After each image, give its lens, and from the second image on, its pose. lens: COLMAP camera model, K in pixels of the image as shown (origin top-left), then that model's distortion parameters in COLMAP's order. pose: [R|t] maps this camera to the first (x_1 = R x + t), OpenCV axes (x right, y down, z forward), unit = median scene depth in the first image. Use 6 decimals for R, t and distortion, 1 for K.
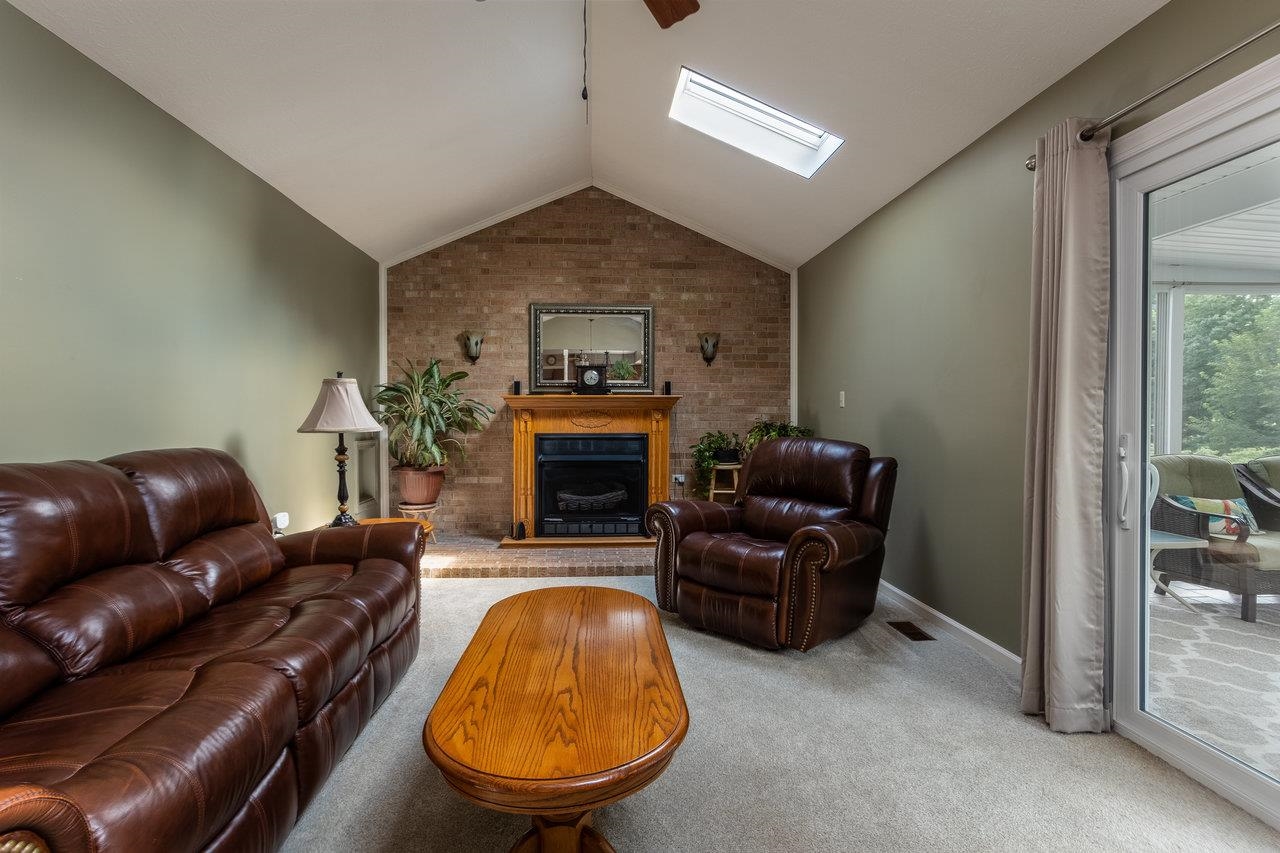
lens RADIAL K [[600.9, 0, 649.6], [0, 600.9, 429.1], [0, 0, 1]] dist [-0.048323, 0.040417]
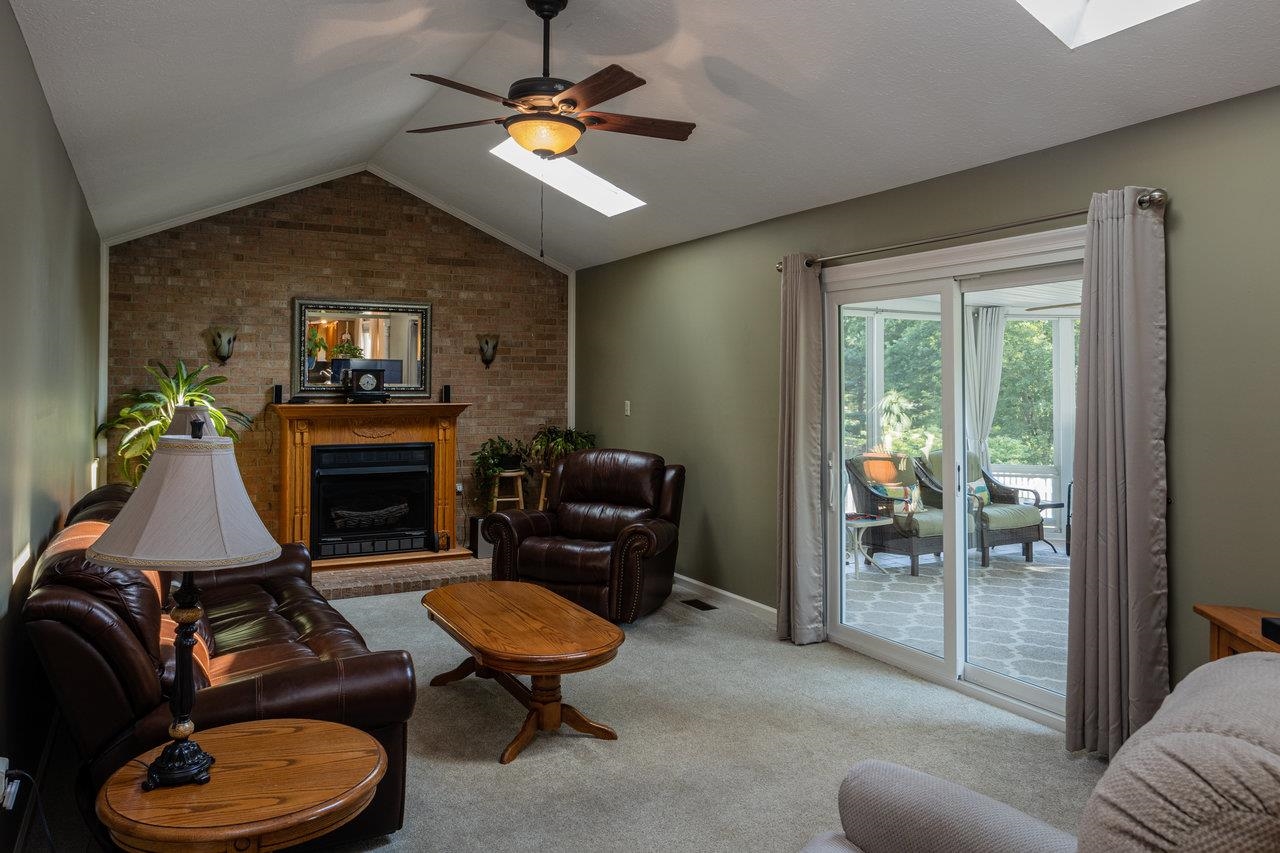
lens RADIAL K [[894.6, 0, 640.6], [0, 894.6, 365.6], [0, 0, 1]] dist [-0.026465, 0.003185]
pose [[0.911765, 0.010980, 0.410566, -0.274781], [0.005273, 0.999247, -0.038435, -0.055854], [-0.410679, 0.037209, 0.911021, -0.413707]]
